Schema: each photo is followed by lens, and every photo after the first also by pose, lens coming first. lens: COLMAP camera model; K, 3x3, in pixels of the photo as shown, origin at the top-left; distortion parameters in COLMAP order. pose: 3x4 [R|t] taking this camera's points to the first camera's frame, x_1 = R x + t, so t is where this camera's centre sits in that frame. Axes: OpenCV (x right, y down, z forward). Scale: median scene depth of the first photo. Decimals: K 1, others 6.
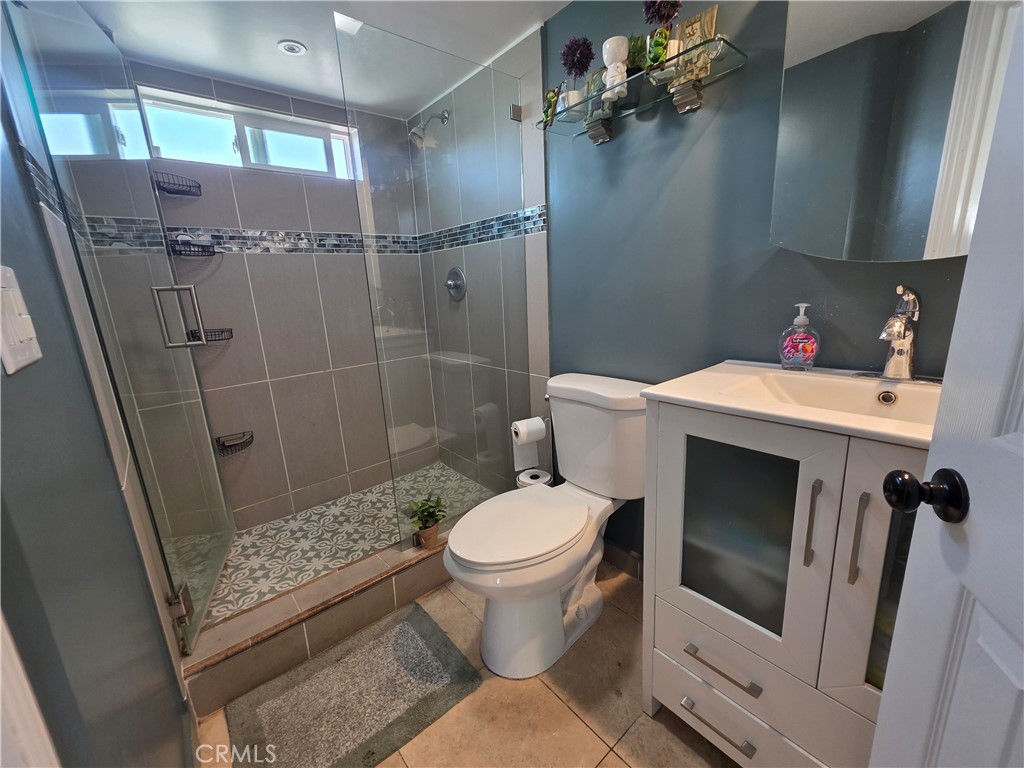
lens RADIAL K [[408.5, 0, 505.8], [0, 408.5, 382.7], [0, 0, 1]] dist [0.000175, -0.000224]
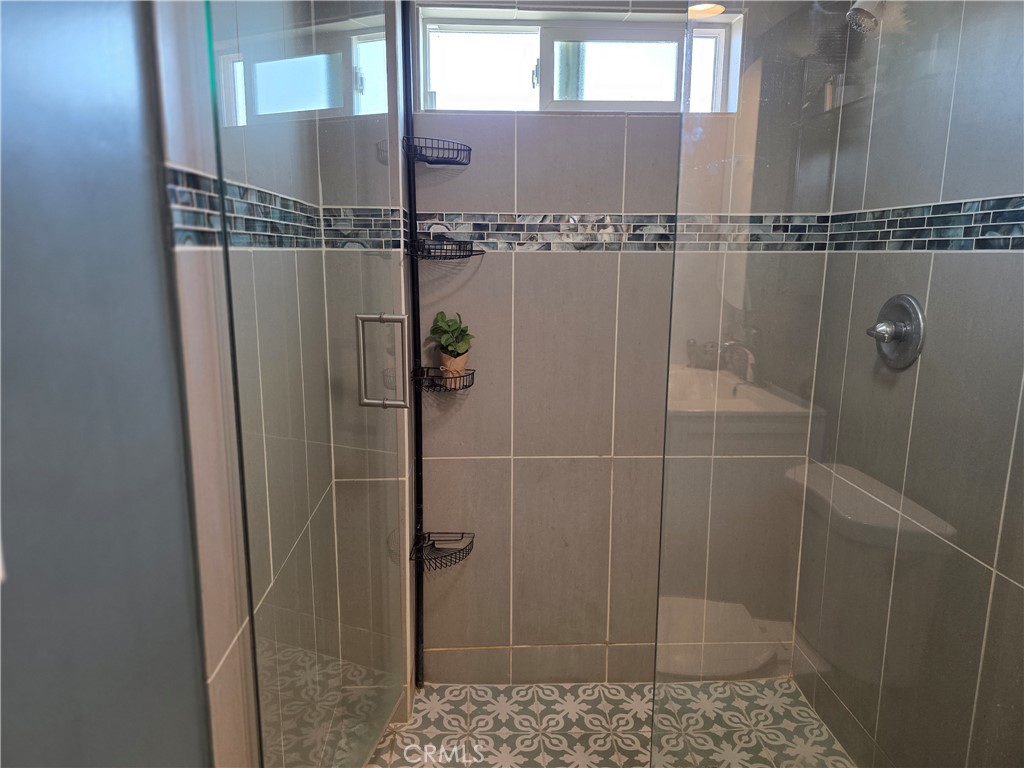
lens RADIAL K [[686.8, 0, 511.4], [0, 686.8, 385.5], [0, 0, 1]] dist [0.032861, -0.019615]
pose [[0.796484, 0.165947, -0.581442, -0.010172], [-0.183654, 0.982567, 0.028854, -0.137999], [0.576094, 0.083802, 0.813076, 0.164919]]
